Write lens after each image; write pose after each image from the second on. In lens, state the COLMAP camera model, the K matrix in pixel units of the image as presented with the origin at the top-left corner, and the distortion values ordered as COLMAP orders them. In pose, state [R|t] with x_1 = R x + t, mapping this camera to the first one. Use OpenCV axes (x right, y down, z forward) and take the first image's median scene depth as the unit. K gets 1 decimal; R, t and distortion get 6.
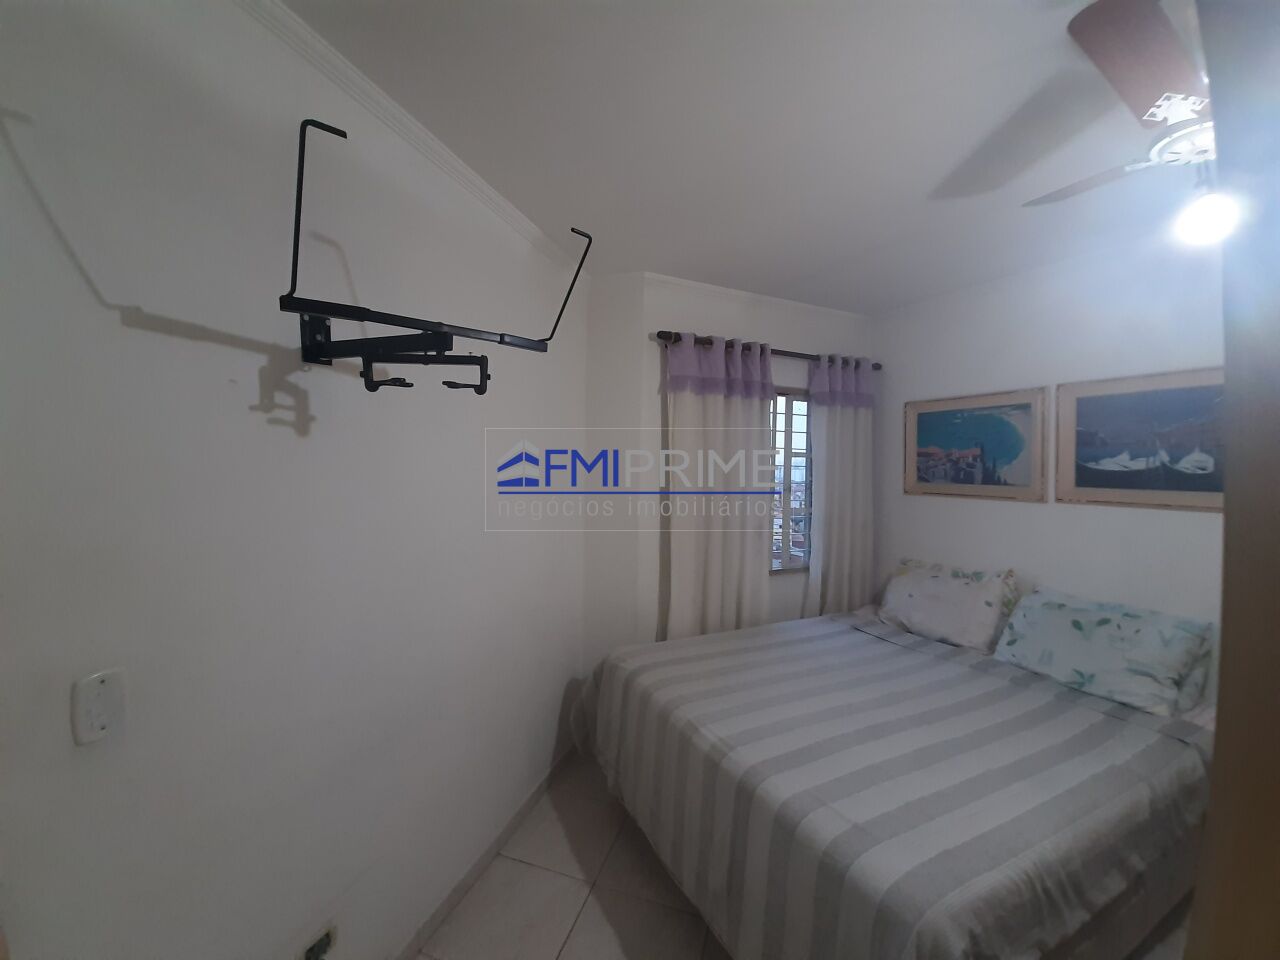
lens RADIAL K [[498.2, 0, 636.6], [0, 498.2, 469.2], [0, 0, 1]] dist [0.017166, -0.013189]
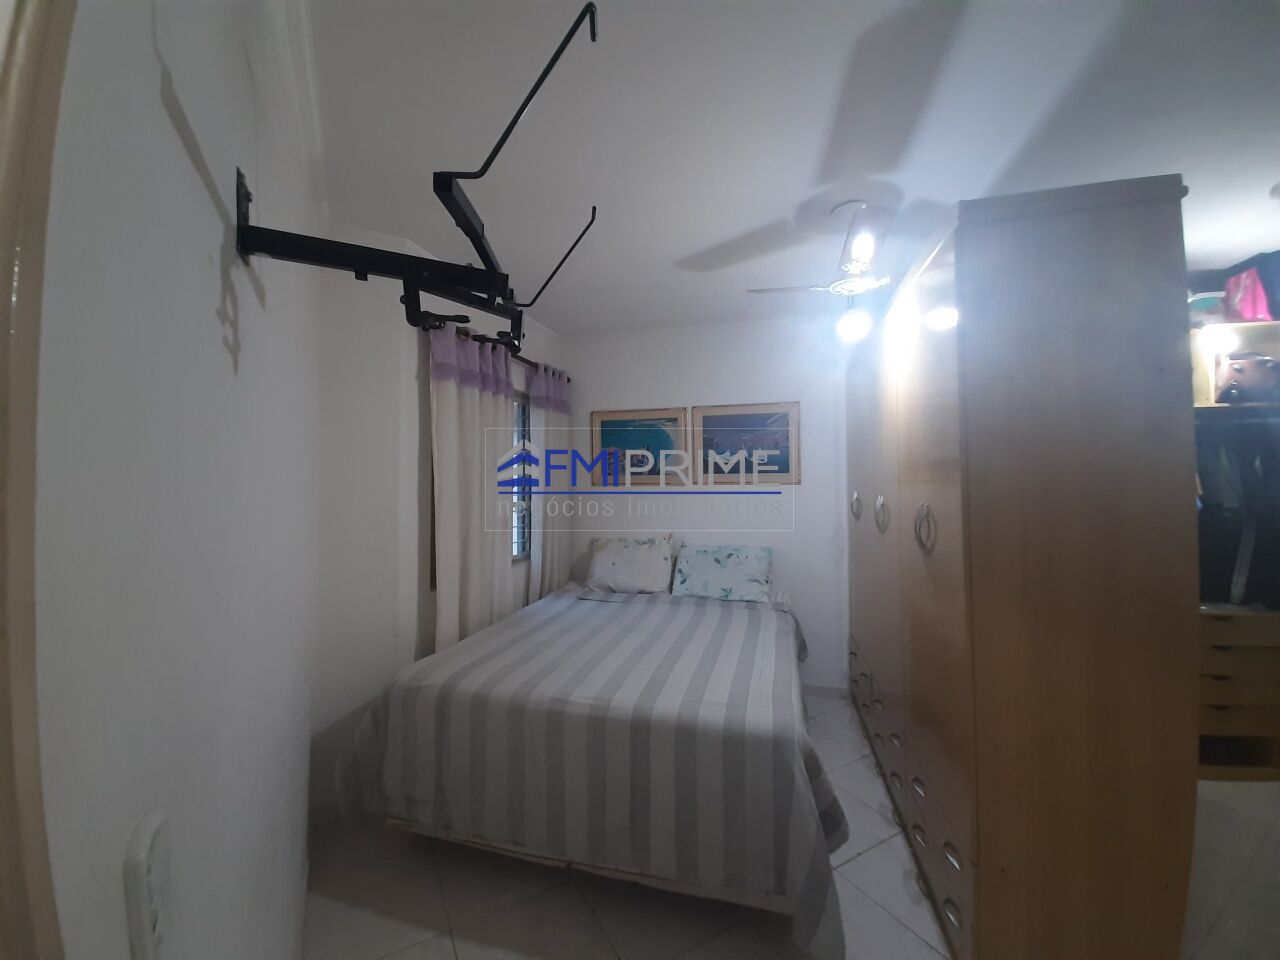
lens RADIAL K [[501.5, 0, 631.7], [0, 501.5, 472.3], [0, 0, 1]] dist [0.017679, -0.013625]
pose [[0.671781, -0.013013, 0.740635, -0.387029], [0.024010, 0.999703, -0.004213, 0.029608], [-0.740361, 0.020613, 0.671894, 0.115927]]
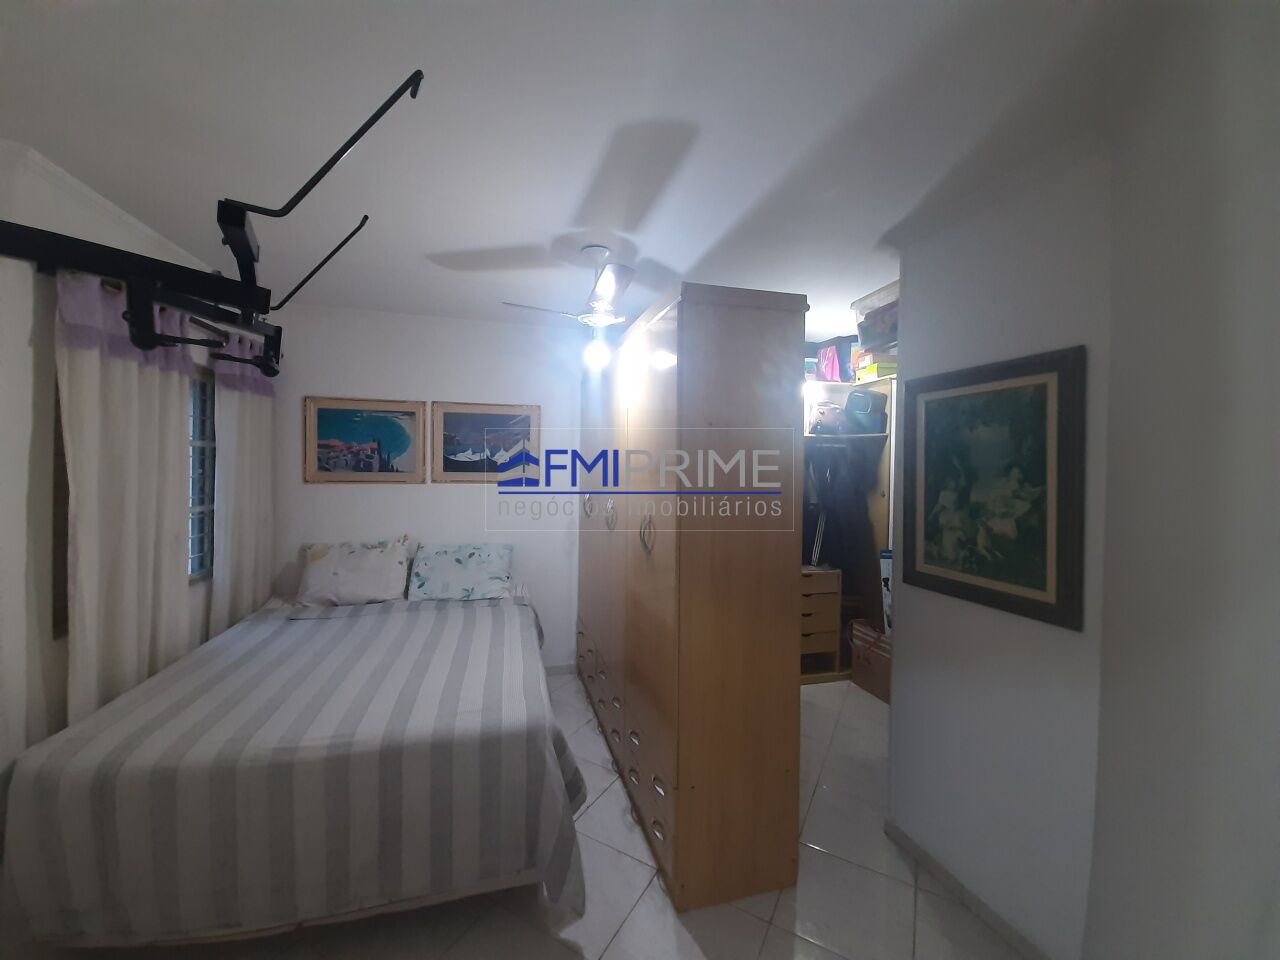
lens RADIAL K [[501.5, 0, 631.7], [0, 501.5, 472.3], [0, 0, 1]] dist [0.017679, -0.013625]
pose [[0.199774, -0.034396, 0.979238, -0.444637], [-0.005889, 0.999323, 0.036303, -0.019580], [-0.979824, -0.013020, 0.199436, 0.141201]]
